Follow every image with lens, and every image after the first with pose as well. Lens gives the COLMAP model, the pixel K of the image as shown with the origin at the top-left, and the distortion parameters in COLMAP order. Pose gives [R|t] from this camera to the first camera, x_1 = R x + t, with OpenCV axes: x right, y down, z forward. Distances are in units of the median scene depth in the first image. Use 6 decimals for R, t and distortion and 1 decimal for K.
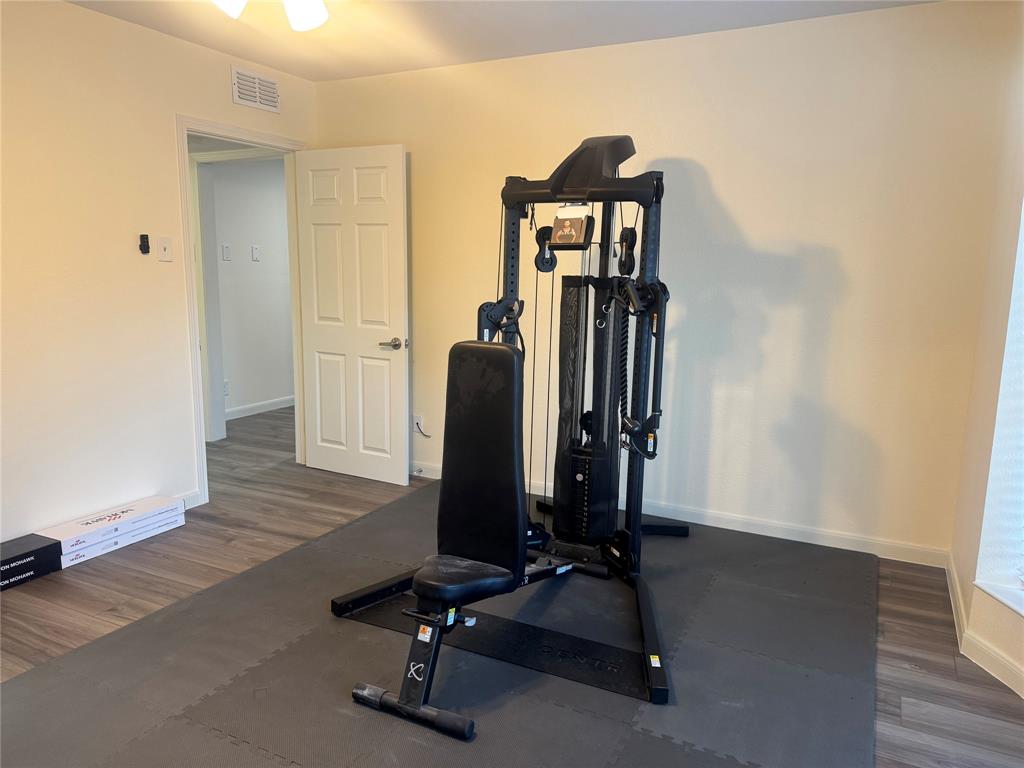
lens RADIAL K [[721.8, 0, 511.8], [0, 721.8, 380.4], [0, 0, 1]] dist [0.081644, -0.083056]
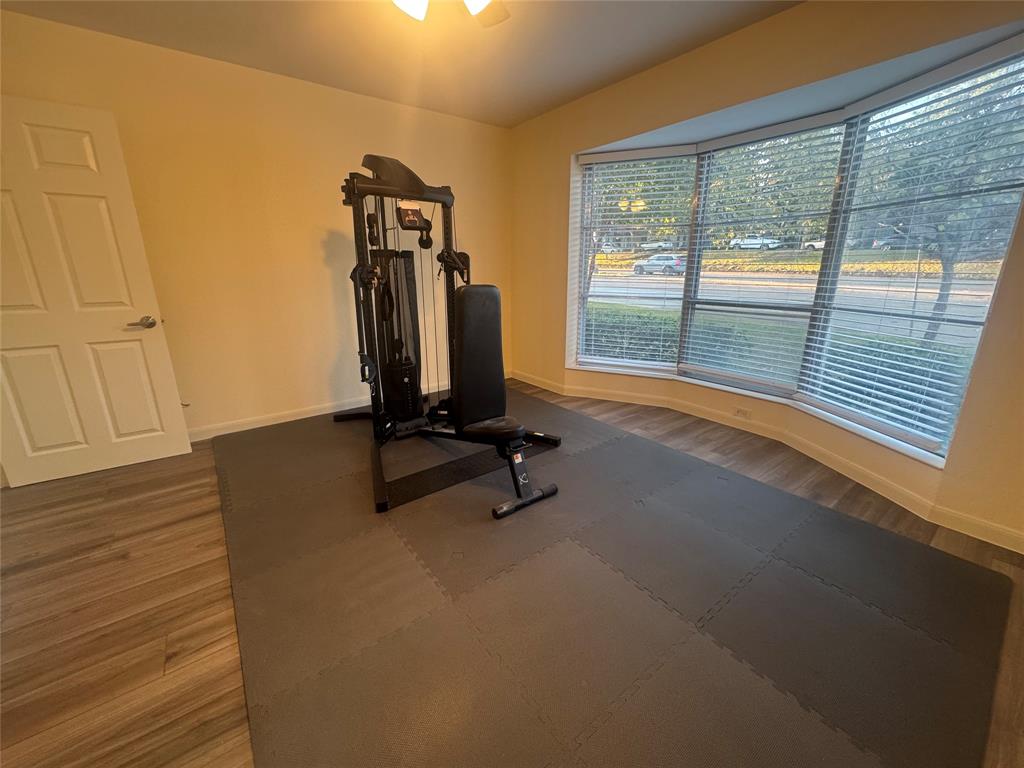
lens RADIAL K [[411.2, 0, 512.7], [0, 411.2, 377.0], [0, 0, 1]] dist [0.004181, 0.000163]
pose [[0.433944, -0.247126, 0.866384, -0.654747], [0.154967, 0.967786, 0.198432, -0.017859], [-0.887512, 0.048152, 0.458262, 0.411879]]
